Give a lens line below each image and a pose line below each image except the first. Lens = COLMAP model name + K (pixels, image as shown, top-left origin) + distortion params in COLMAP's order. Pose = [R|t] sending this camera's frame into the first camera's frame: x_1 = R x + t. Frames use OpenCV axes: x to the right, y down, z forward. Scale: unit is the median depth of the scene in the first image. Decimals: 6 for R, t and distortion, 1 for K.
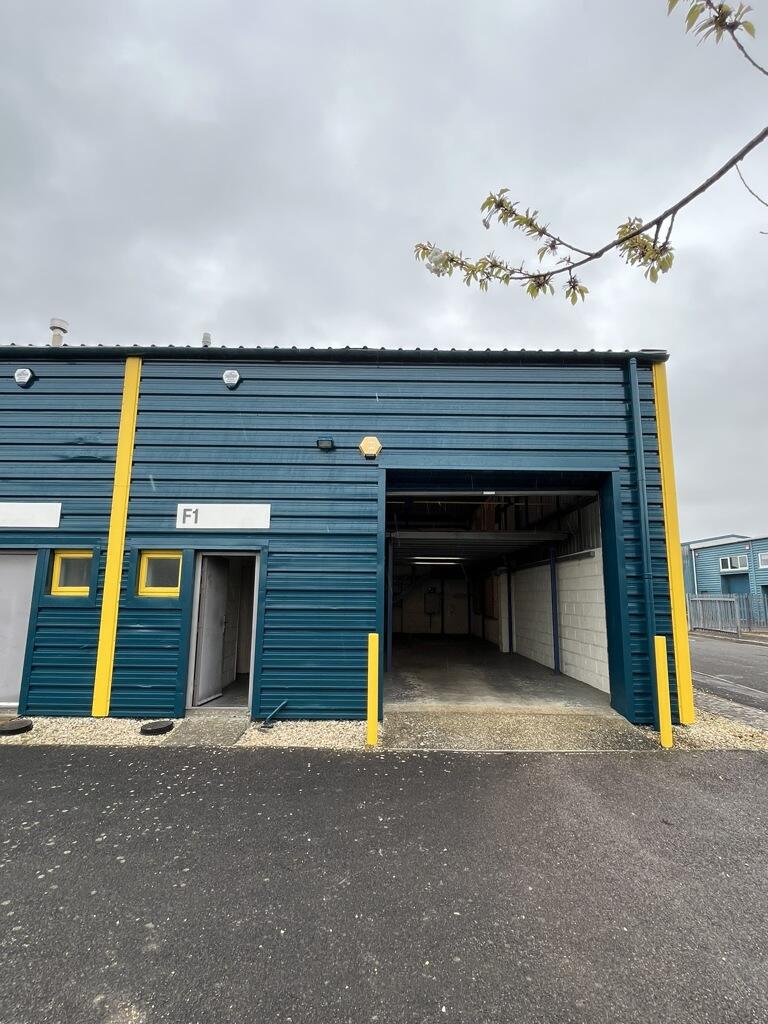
lens RADIAL K [[512.2, 0, 384.0], [0, 512.2, 512.0], [0, 0, 1]] dist [0.002760, 0.000035]
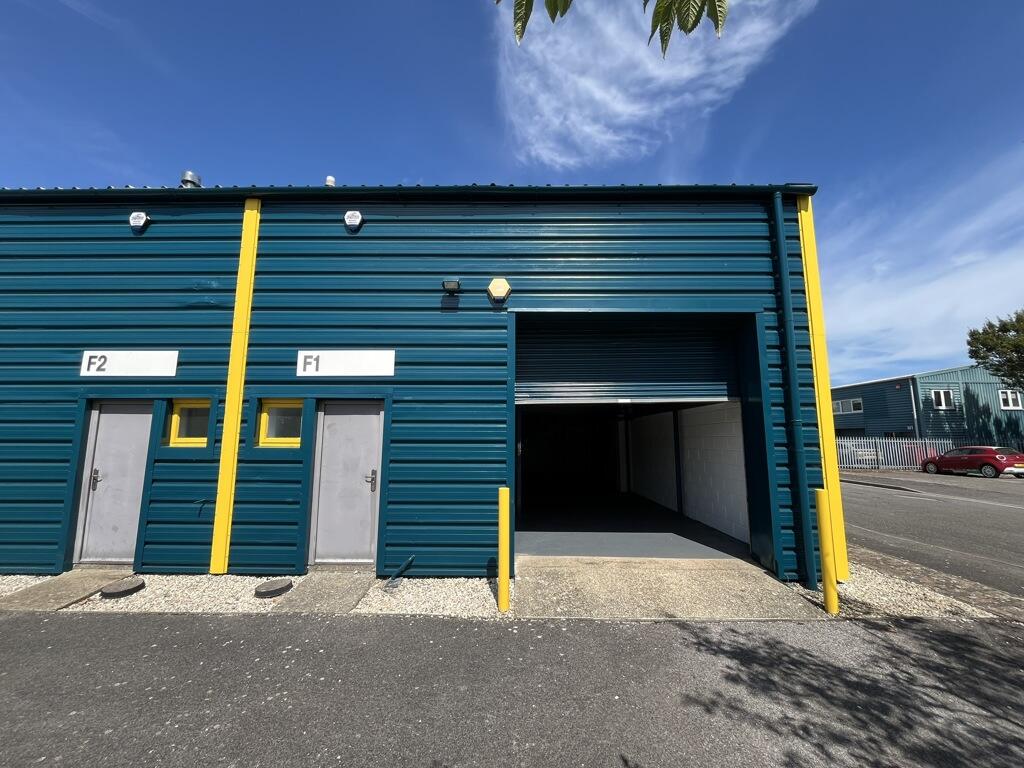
lens RADIAL K [[412.2, 0, 507.3], [0, 412.2, 382.5], [0, 0, 1]] dist [-0.000503, -0.000697]
pose [[0.999891, -0.007757, -0.012579, -0.003496], [0.008098, 0.999595, 0.027278, 0.025575], [0.012362, -0.027377, 0.999549, 0.236194]]
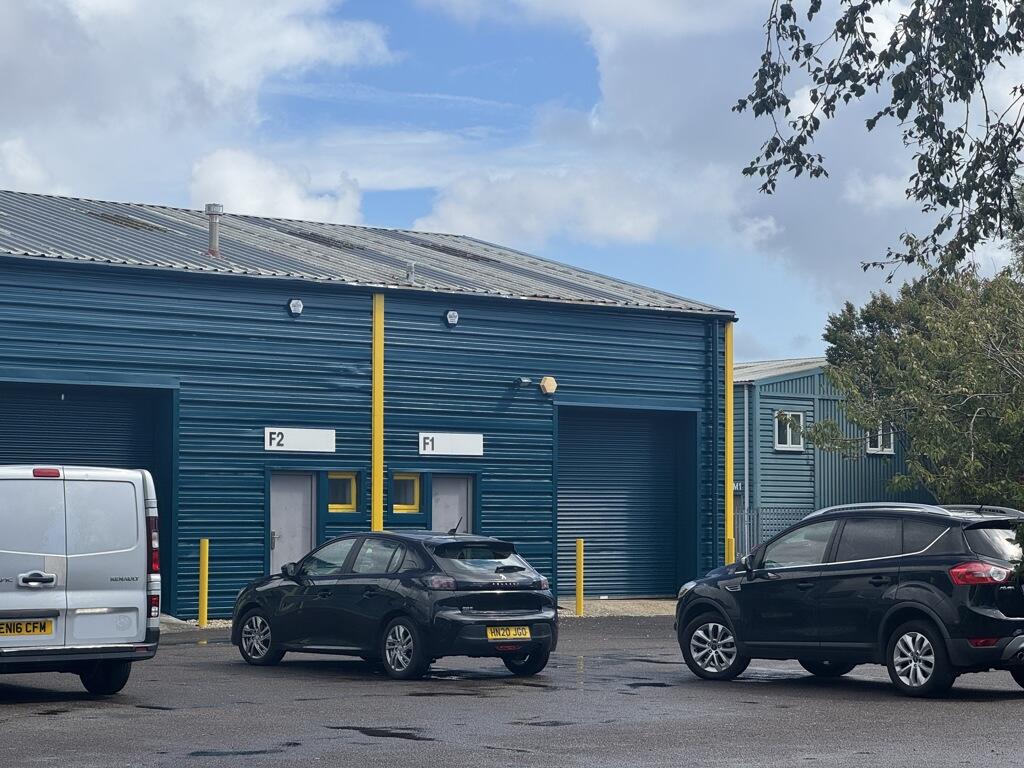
lens RADIAL K [[2353.2, 0, 508.0], [0, 2353.2, 358.9], [0, 0, 1]] dist [-0.271208, 5.016430]
pose [[0.775768, 0.036974, 0.629934, -3.562419], [-0.099806, 0.992905, 0.064634, -0.538283], [-0.623075, -0.113012, 0.773955, -3.161469]]
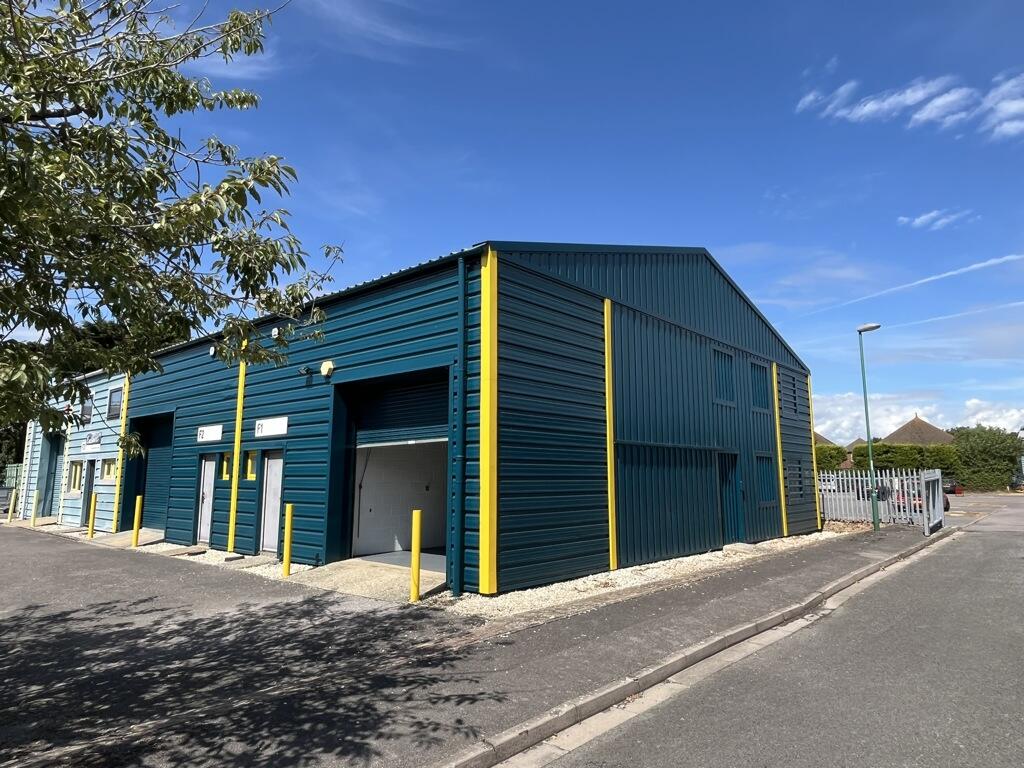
lens RADIAL K [[640.2, 0, 512.0], [0, 640.2, 384.0], [0, 0, 1]] dist [0.001462, 0.000185]
pose [[0.752640, -0.103803, -0.650198, 1.470313], [0.111143, 0.993354, -0.029933, 0.018071], [0.648984, -0.049736, 0.759175, 0.030853]]
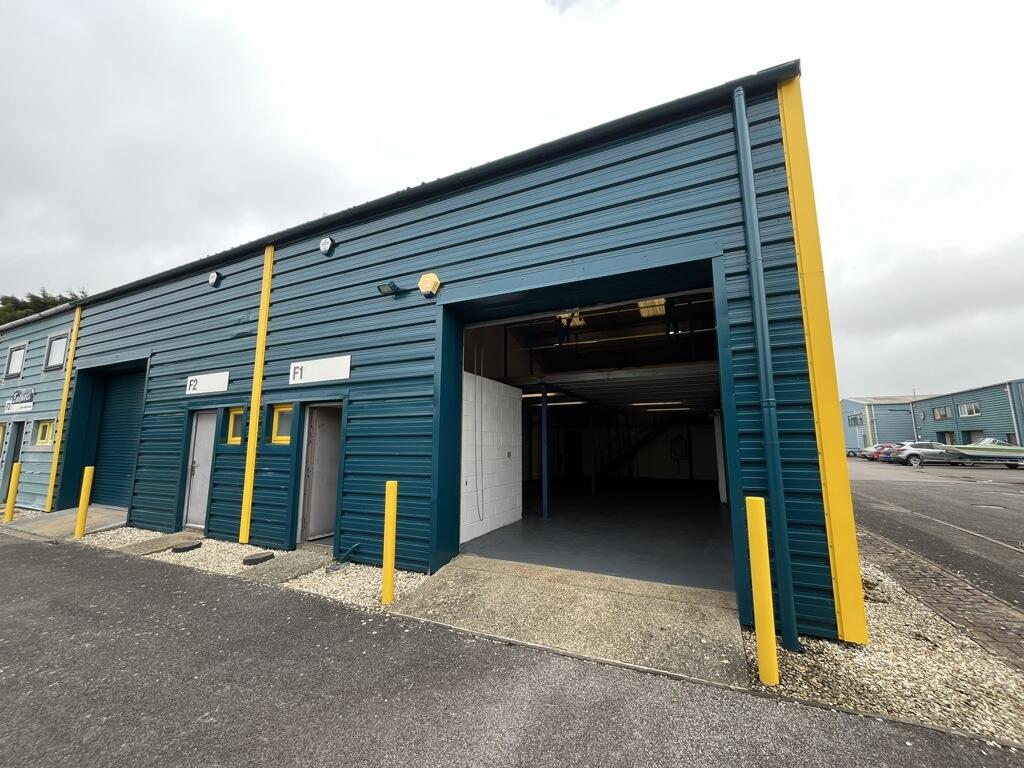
lens RADIAL K [[412.2, 0, 507.3], [0, 412.2, 382.5], [0, 0, 1]] dist [-0.000503, -0.000697]
pose [[0.901206, -0.075920, -0.426690, 0.427030], [0.081602, 0.996653, -0.004981, 0.071288], [0.425639, -0.030330, 0.904384, 0.372120]]
